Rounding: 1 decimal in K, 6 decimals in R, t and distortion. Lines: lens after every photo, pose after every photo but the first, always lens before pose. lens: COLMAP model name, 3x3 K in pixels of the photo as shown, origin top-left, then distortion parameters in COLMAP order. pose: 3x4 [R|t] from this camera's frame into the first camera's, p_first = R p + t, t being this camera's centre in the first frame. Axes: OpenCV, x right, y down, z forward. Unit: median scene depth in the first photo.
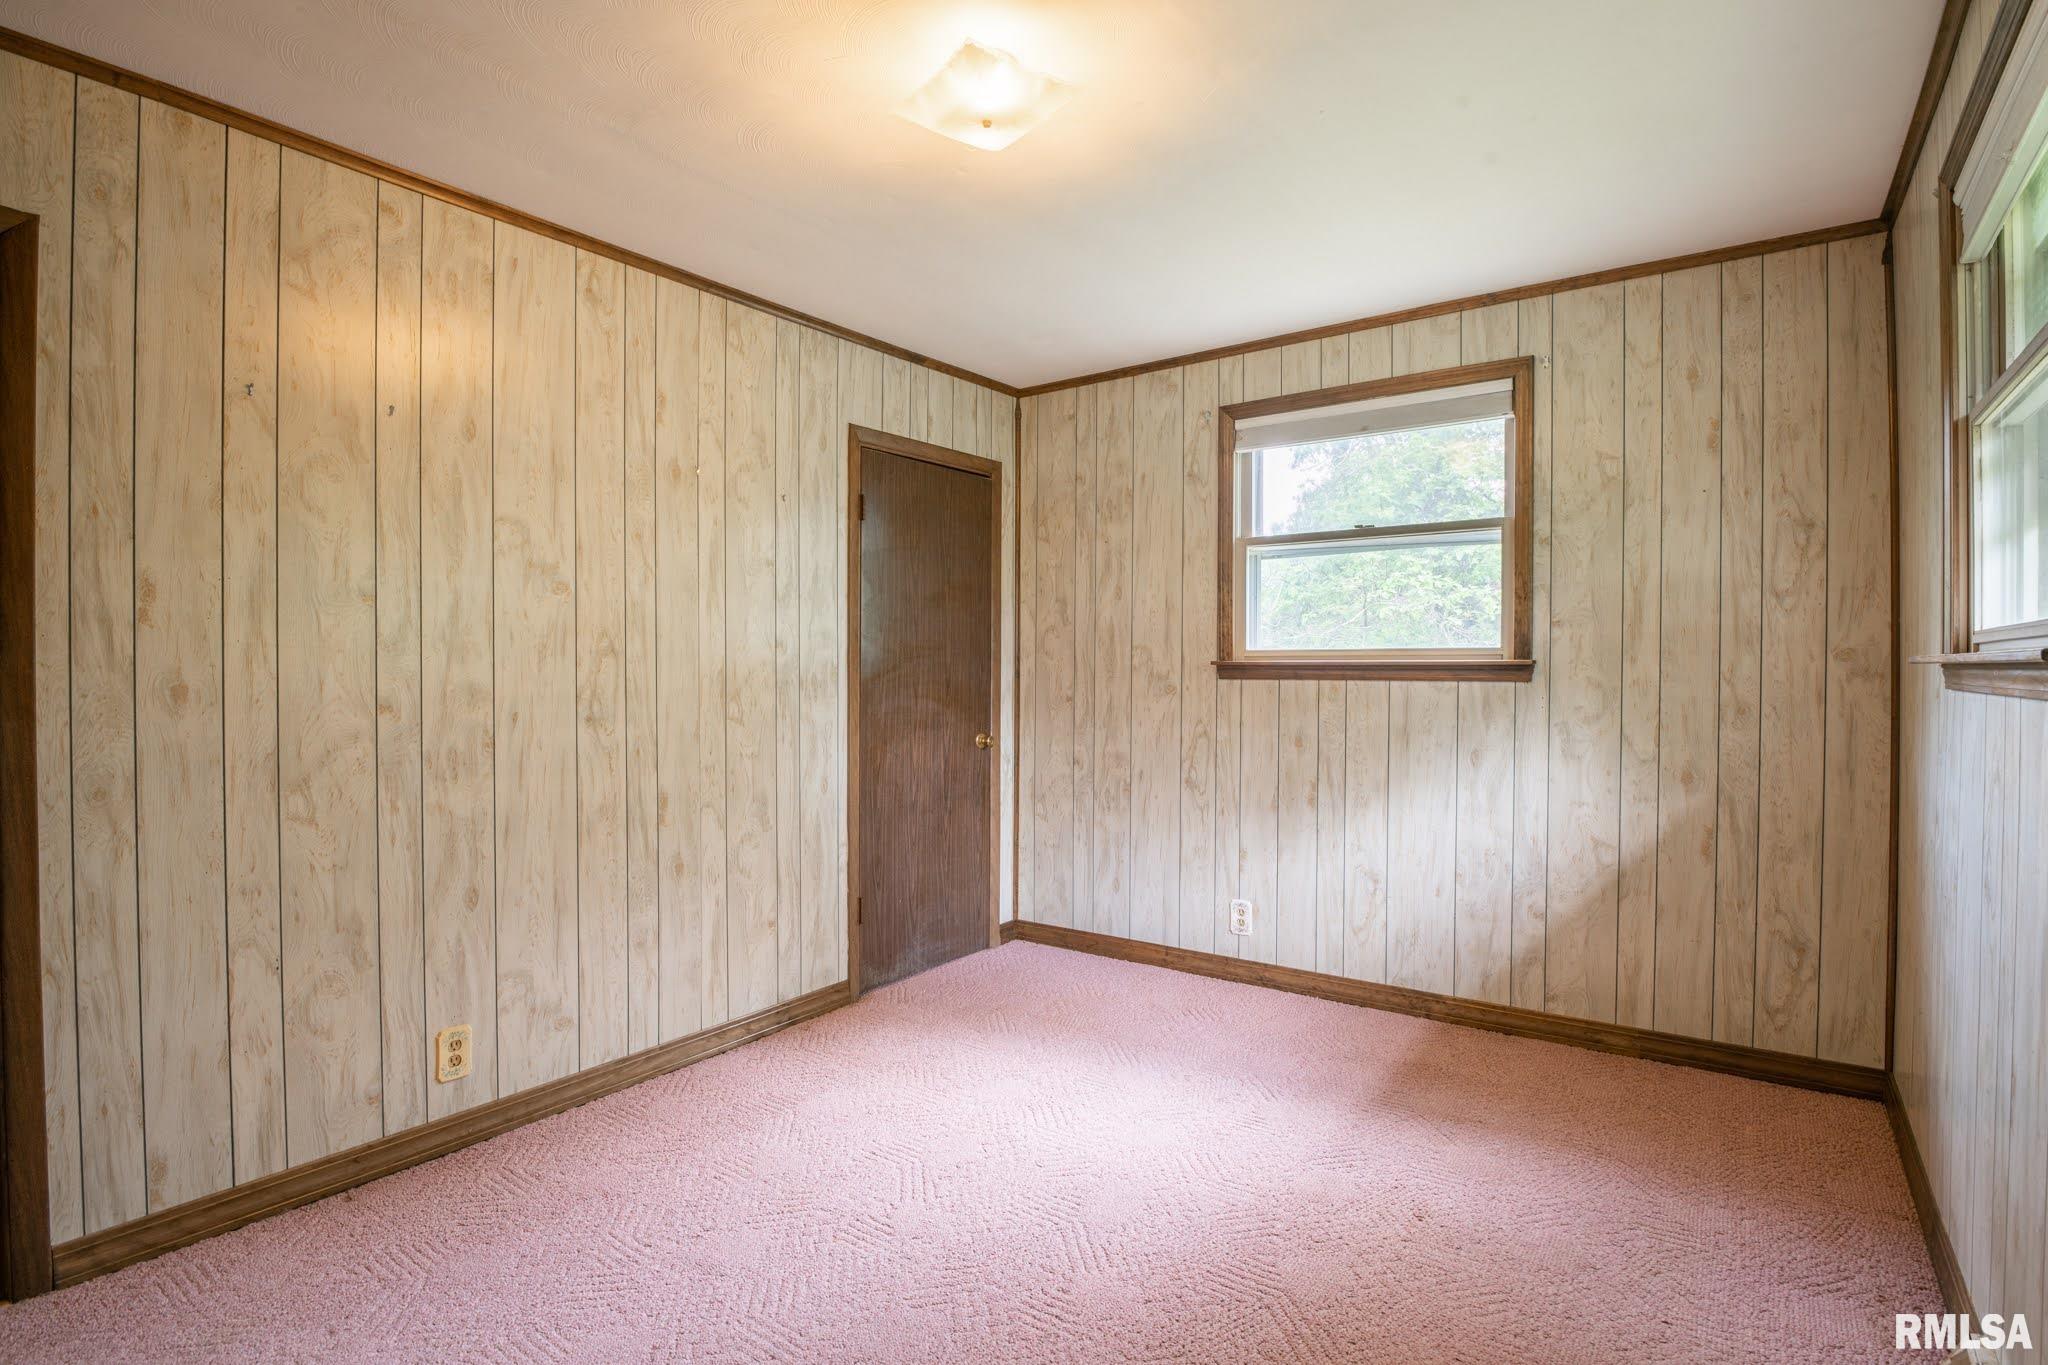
lens RADIAL K [[1001.7, 0, 1029.0], [0, 1001.7, 674.2], [0, 0, 1]] dist [-0.020632, -0.007376]
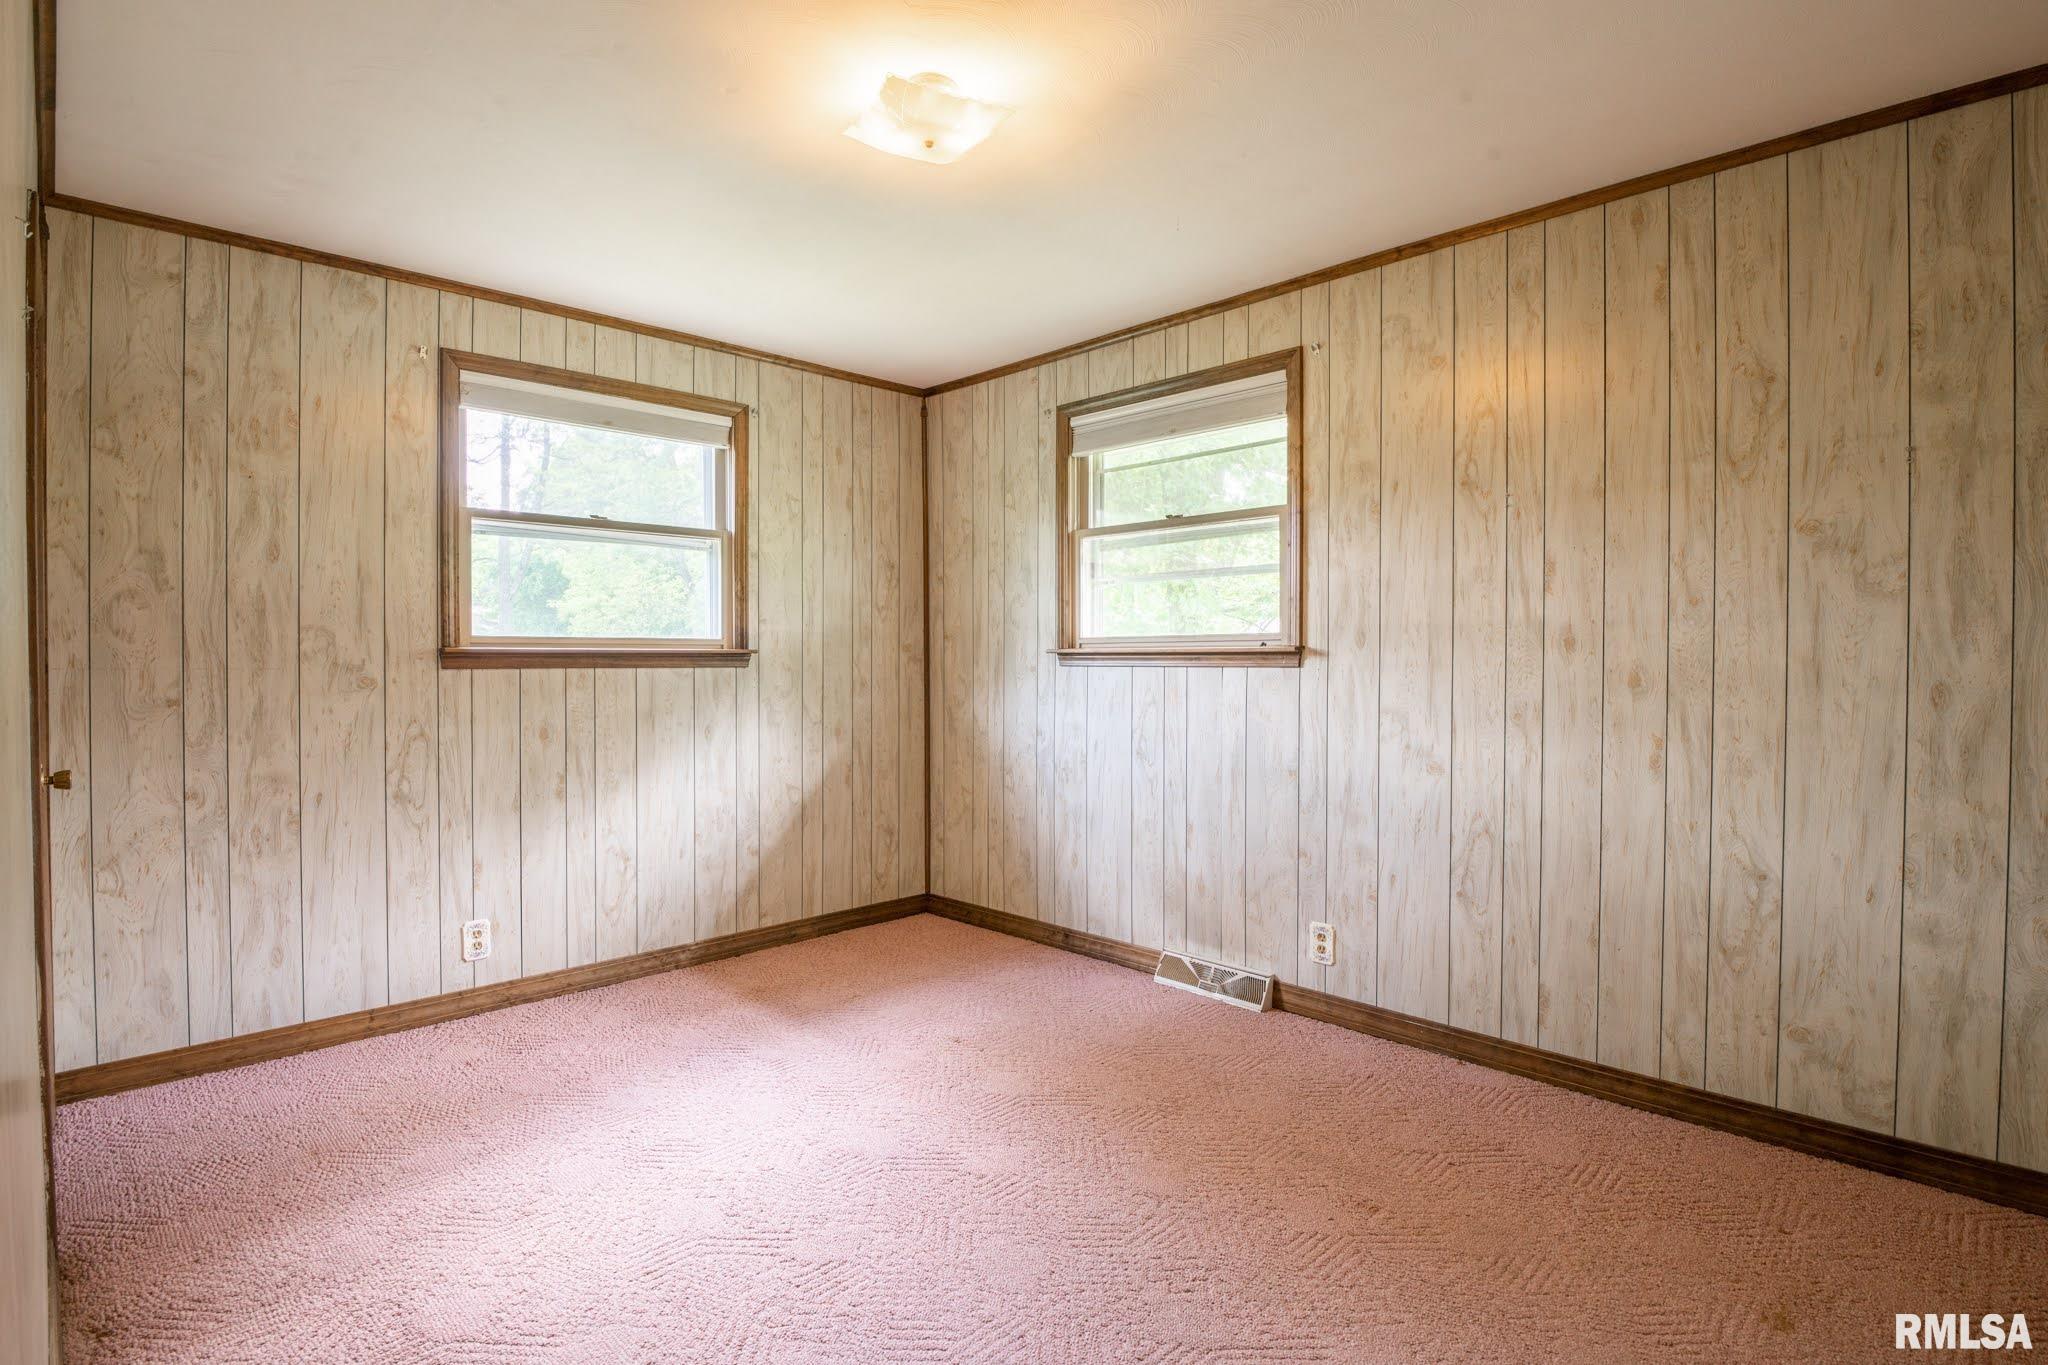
lens RADIAL K [[1001.7, 0, 1029.0], [0, 1001.7, 674.2], [0, 0, 1]] dist [-0.020632, -0.007376]
pose [[0.164424, -0.014886, 0.986277, -0.608524], [0.008544, 0.999870, 0.013666, 0.002119], [-0.986353, 0.006179, 0.164530, 0.405271]]
